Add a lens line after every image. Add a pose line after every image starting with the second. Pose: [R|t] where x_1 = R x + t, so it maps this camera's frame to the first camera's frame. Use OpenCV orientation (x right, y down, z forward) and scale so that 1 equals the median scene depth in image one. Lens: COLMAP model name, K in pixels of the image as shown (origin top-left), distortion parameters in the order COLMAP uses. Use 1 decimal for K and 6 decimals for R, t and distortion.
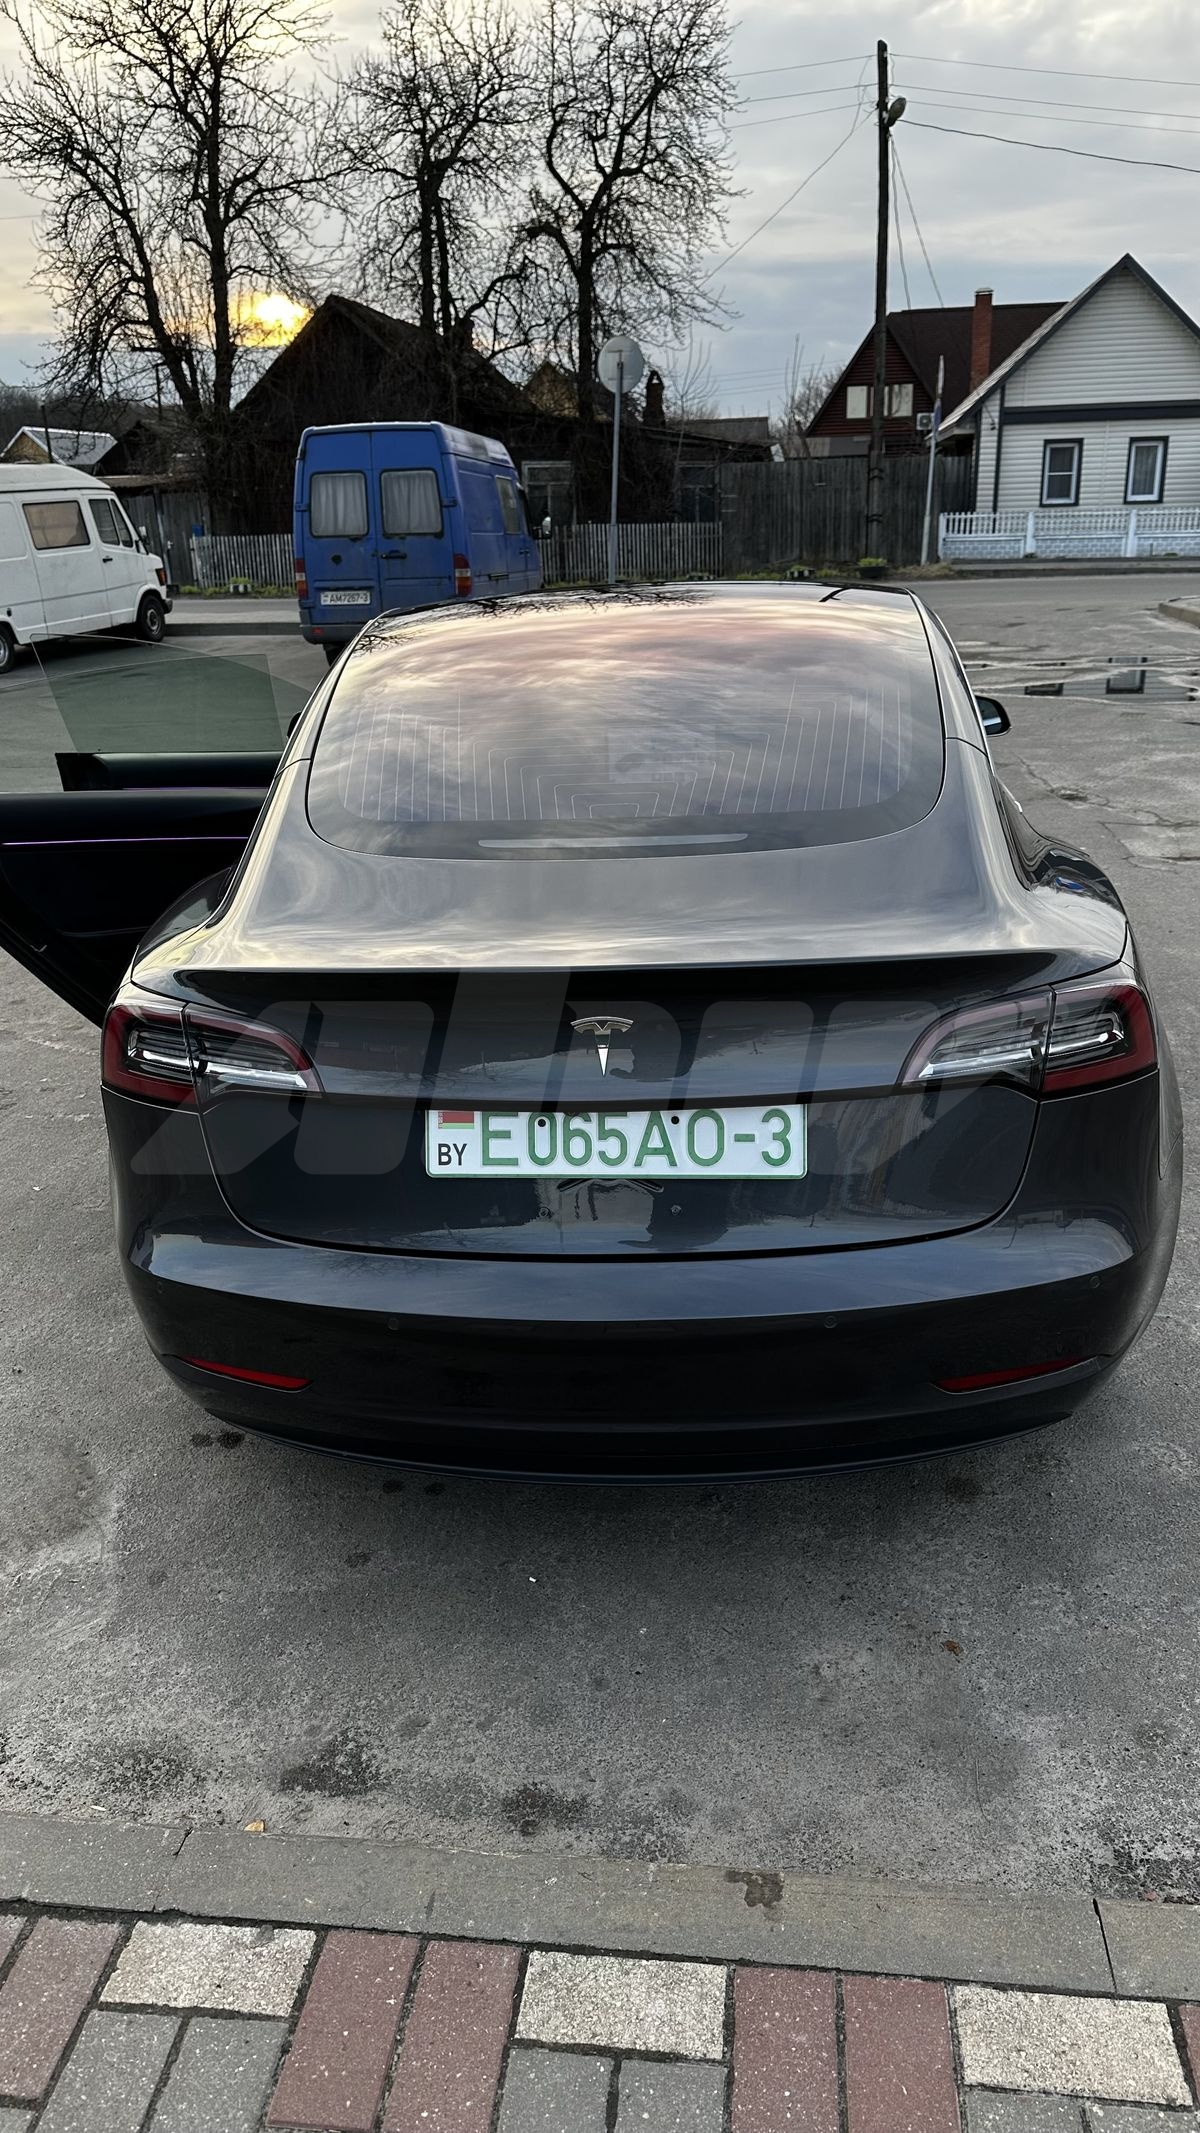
lens RADIAL K [[1523.9, 0, 600.0], [0, 1523.9, 1066.5], [0, 0, 1]] dist [-0.003367, -0.000054]
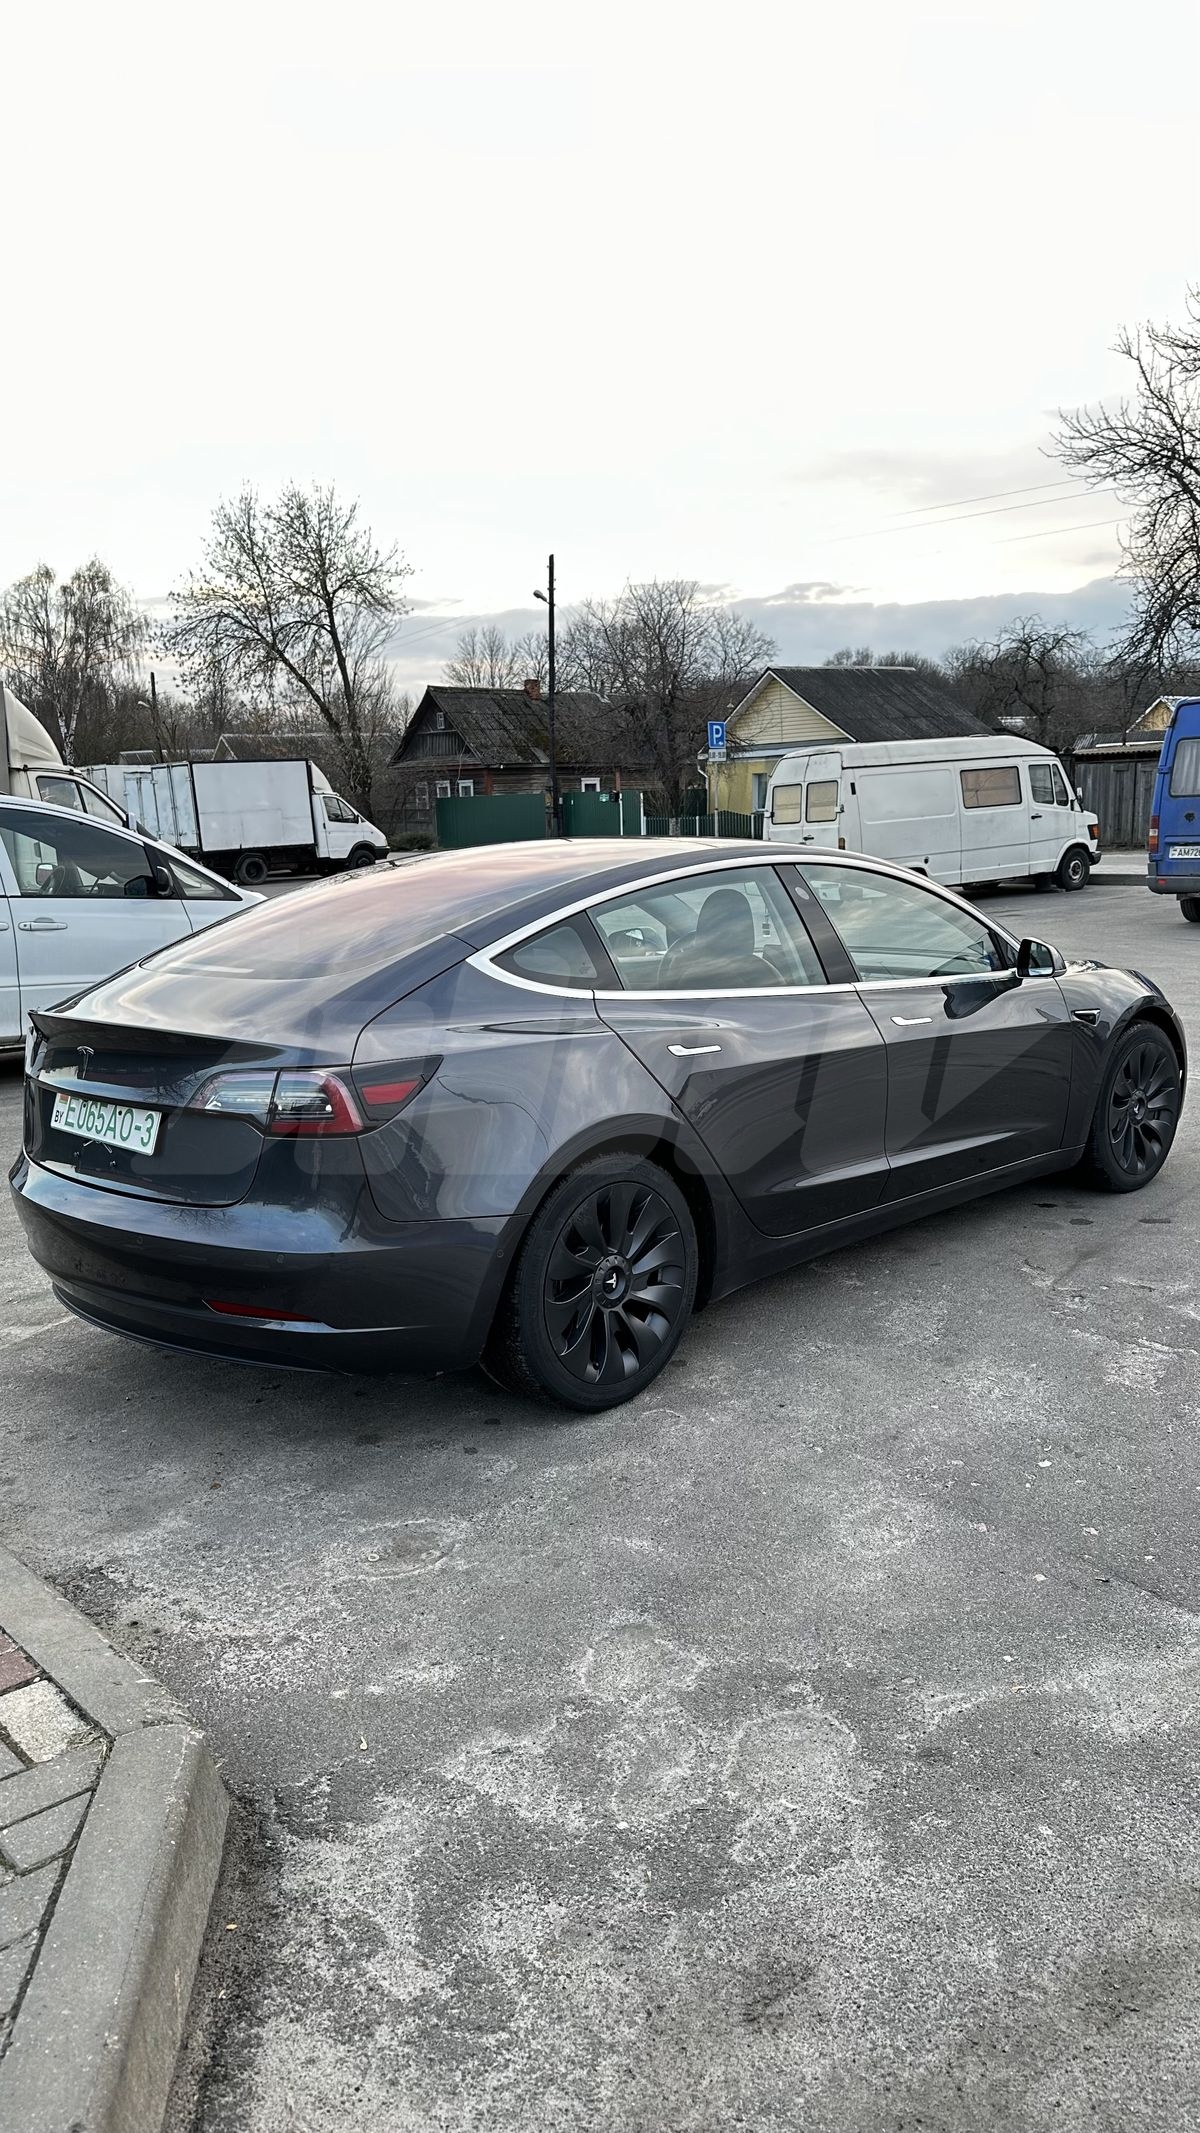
lens RADIAL K [[1523.9, 0, 600.0], [0, 1523.9, 1066.5], [0, 0, 1]] dist [-0.003367, -0.000054]
pose [[0.747174, 0.110679, -0.655348, 0.194189], [-0.212902, 0.973935, -0.078249, 0.000158], [0.629606, 0.197991, 0.751263, -0.000879]]
